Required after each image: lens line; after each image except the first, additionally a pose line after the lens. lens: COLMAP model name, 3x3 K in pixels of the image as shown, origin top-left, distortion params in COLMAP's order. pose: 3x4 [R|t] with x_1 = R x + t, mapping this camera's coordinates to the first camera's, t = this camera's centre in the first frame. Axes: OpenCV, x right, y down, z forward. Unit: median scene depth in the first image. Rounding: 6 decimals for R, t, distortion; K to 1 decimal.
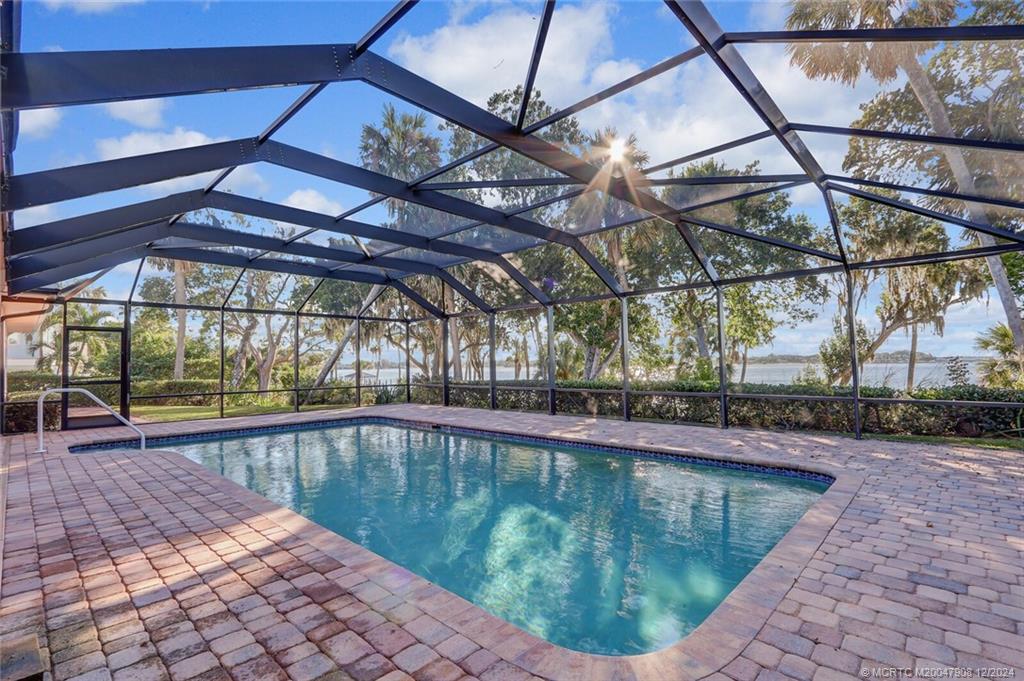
lens RADIAL K [[473.0, 0, 514.4], [0, 473.0, 343.0], [0, 0, 1]] dist [-0.011313, 0.000608]
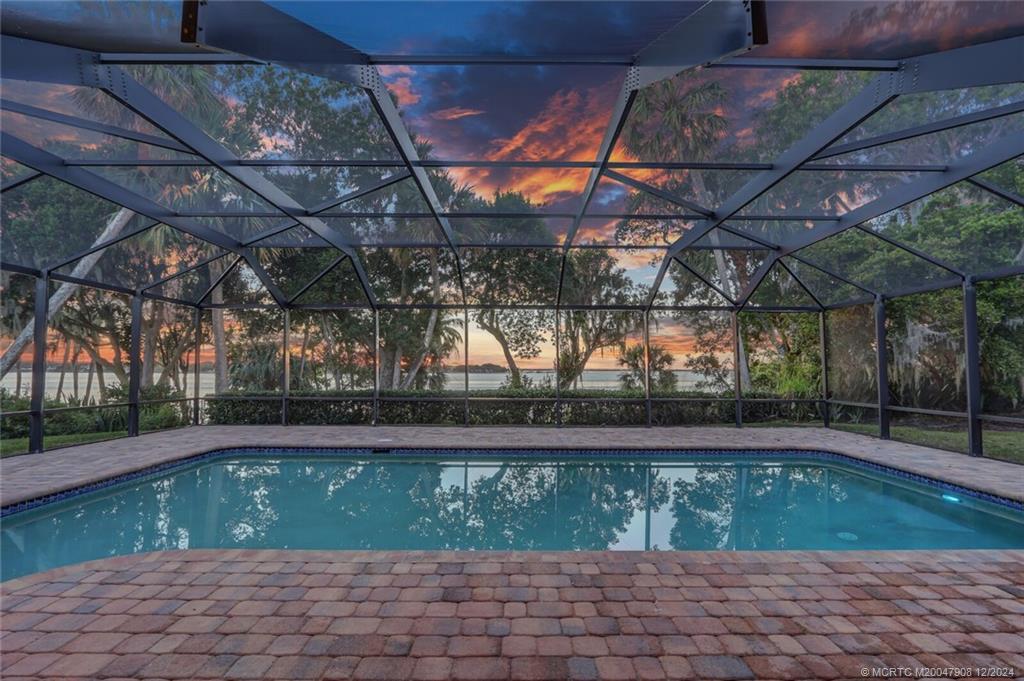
lens RADIAL K [[473.0, 0, 515.5], [0, 473.0, 340.8], [0, 0, 1]] dist [-0.011313, 0.000608]
pose [[0.724973, 0.058138, 0.686320, -0.332106], [-0.046282, 0.998291, -0.035676, 0.006748], [-0.687221, -0.005900, 0.726424, 0.167719]]
